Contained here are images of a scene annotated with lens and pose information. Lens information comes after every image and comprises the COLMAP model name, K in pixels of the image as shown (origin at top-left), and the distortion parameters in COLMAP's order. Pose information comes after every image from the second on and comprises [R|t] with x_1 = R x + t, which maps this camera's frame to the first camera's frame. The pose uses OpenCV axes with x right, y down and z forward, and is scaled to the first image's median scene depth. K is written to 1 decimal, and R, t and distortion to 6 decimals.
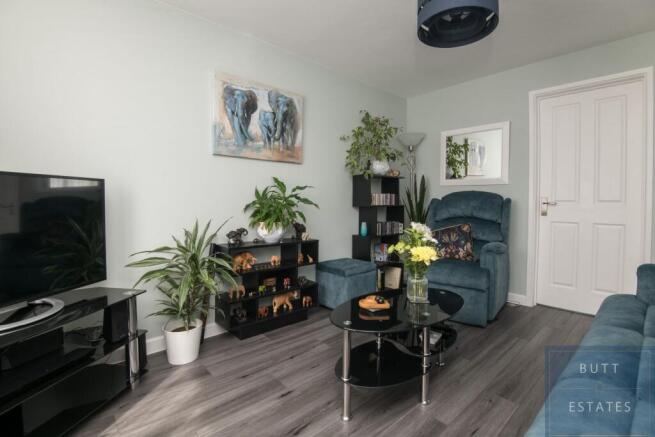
lens RADIAL K [[303.3, 0, 331.3], [0, 303.3, 212.9], [0, 0, 1]] dist [-0.000907, -0.000190]
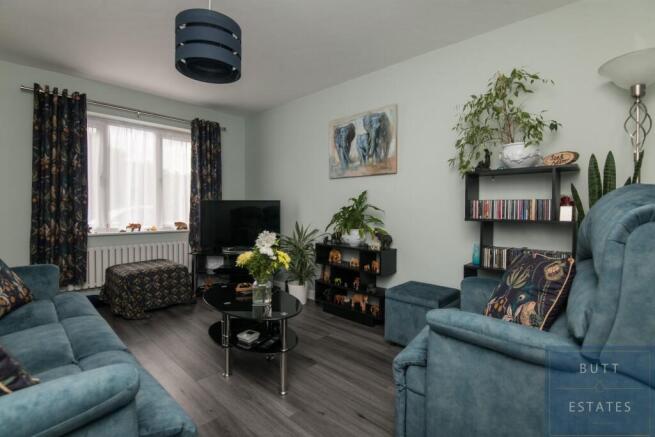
lens RADIAL K [[303.3, 0, 331.3], [0, 303.3, 217.7], [0, 0, 1]] dist [-0.000907, -0.000190]
pose [[0.093701, 0.020782, -0.995384, 0.942440], [-0.045540, 0.998825, 0.016567, -0.027940], [0.994558, 0.043778, 0.094537, 0.778230]]
